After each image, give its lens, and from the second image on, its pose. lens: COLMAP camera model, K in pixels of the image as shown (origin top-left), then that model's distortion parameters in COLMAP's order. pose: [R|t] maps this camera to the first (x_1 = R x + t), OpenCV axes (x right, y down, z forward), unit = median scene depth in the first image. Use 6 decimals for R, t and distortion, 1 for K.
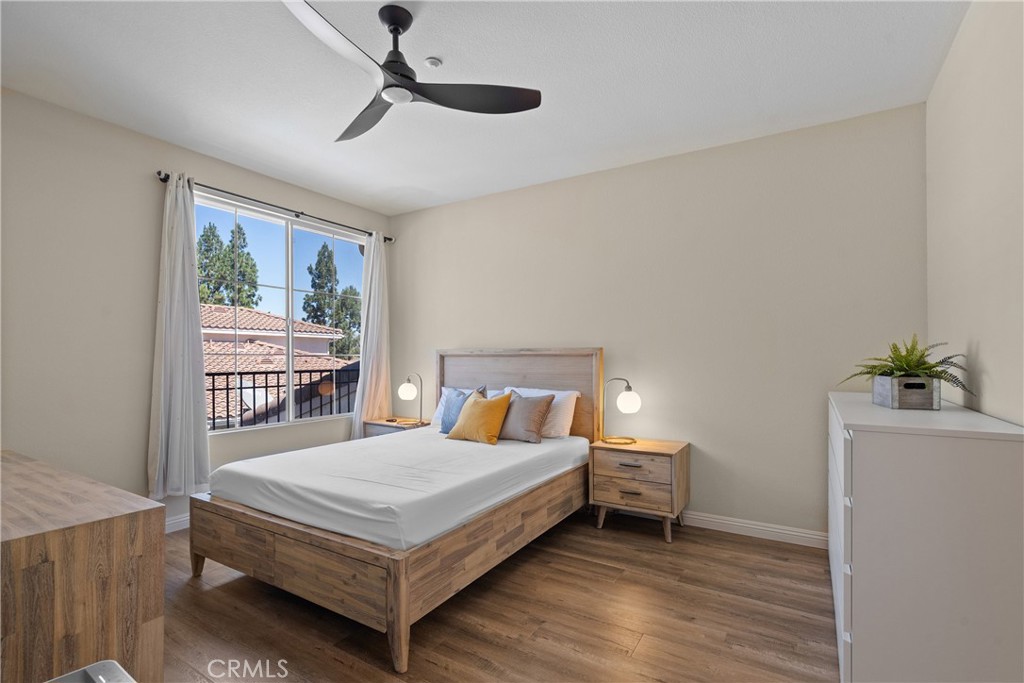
lens RADIAL K [[472.3, 0, 515.8], [0, 472.3, 345.3], [0, 0, 1]] dist [0.000715, 0.001676]
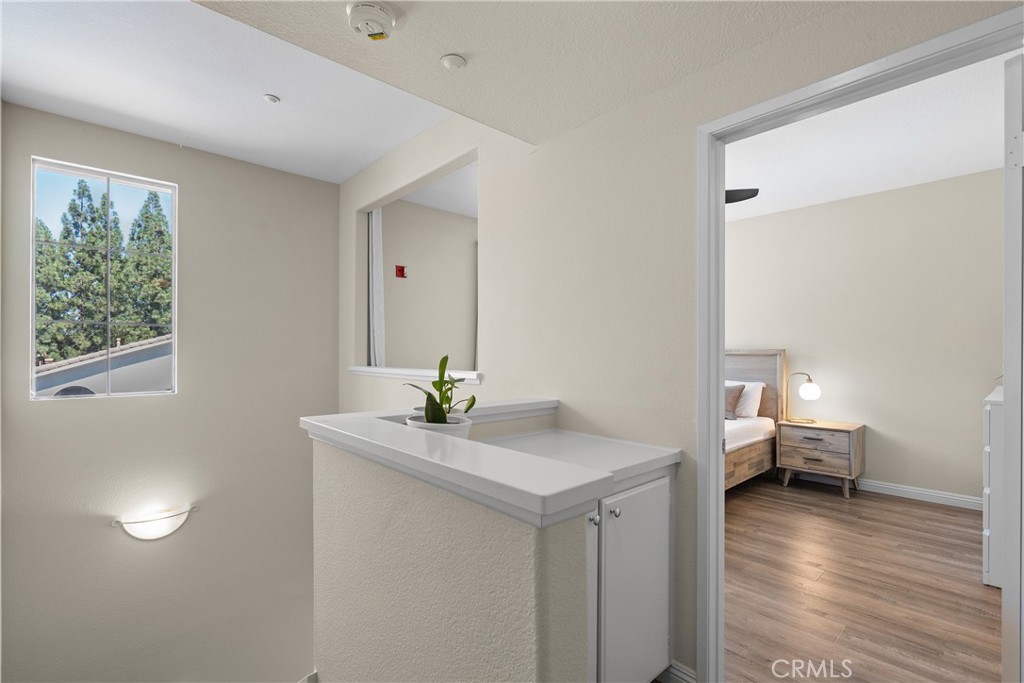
lens RADIAL K [[472.3, 0, 509.3], [0, 472.3, 348.9], [0, 0, 1]] dist [0.000715, 0.001676]
pose [[0.962077, -0.001769, -0.272774, -0.211732], [0.005935, 0.999878, 0.014450, -0.020523], [0.272715, -0.015521, 0.961970, -0.494947]]
